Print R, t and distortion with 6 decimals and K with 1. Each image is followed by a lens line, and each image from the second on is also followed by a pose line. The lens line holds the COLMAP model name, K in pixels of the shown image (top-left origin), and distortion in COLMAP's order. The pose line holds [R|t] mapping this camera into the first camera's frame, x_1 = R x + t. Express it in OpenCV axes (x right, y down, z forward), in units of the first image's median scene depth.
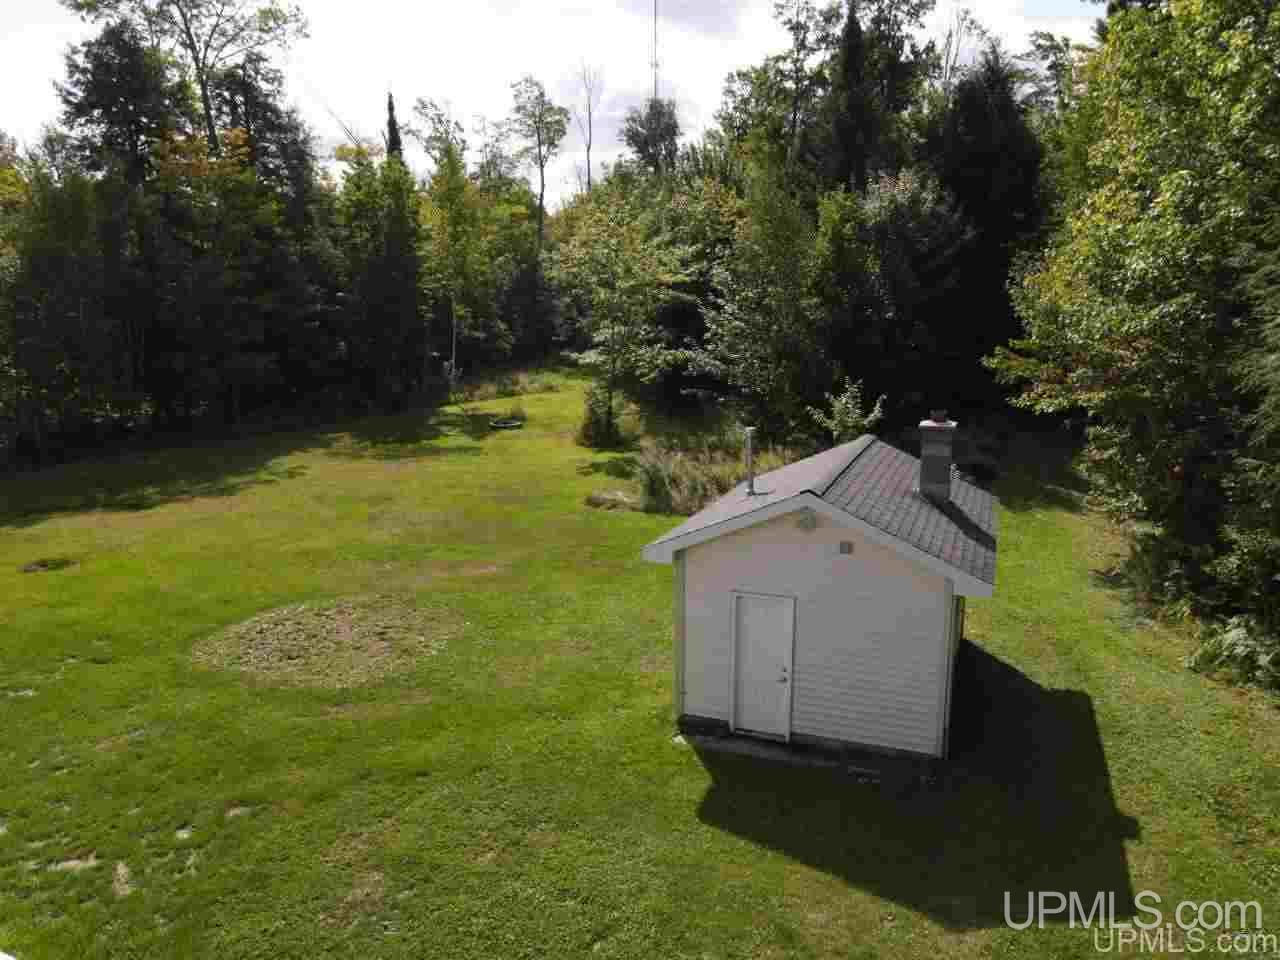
lens RADIAL K [[916.4, 0, 640.0], [0, 916.4, 480.0], [0, 0, 1]] dist [0.000224, -0.040367]
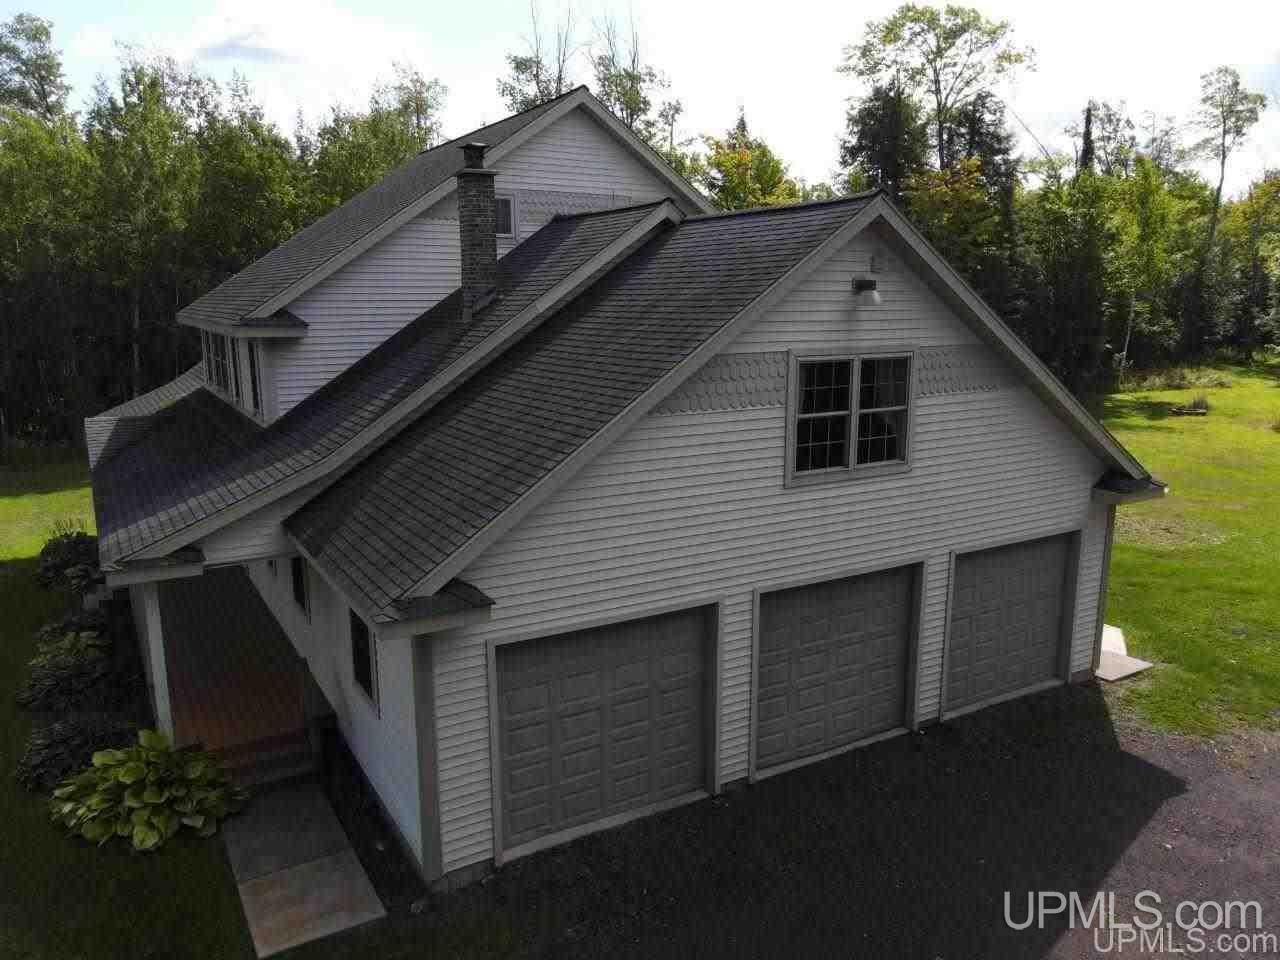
lens RADIAL K [[909.2, 0, 640.0], [0, 909.2, 480.0], [0, 0, 1]] dist [0.091148, -0.089243]
pose [[0.824029, 0.109698, -0.555826, -0.049987], [-0.110501, 0.993353, 0.032226, 0.044647], [0.555667, 0.034864, 0.830674, -0.210141]]
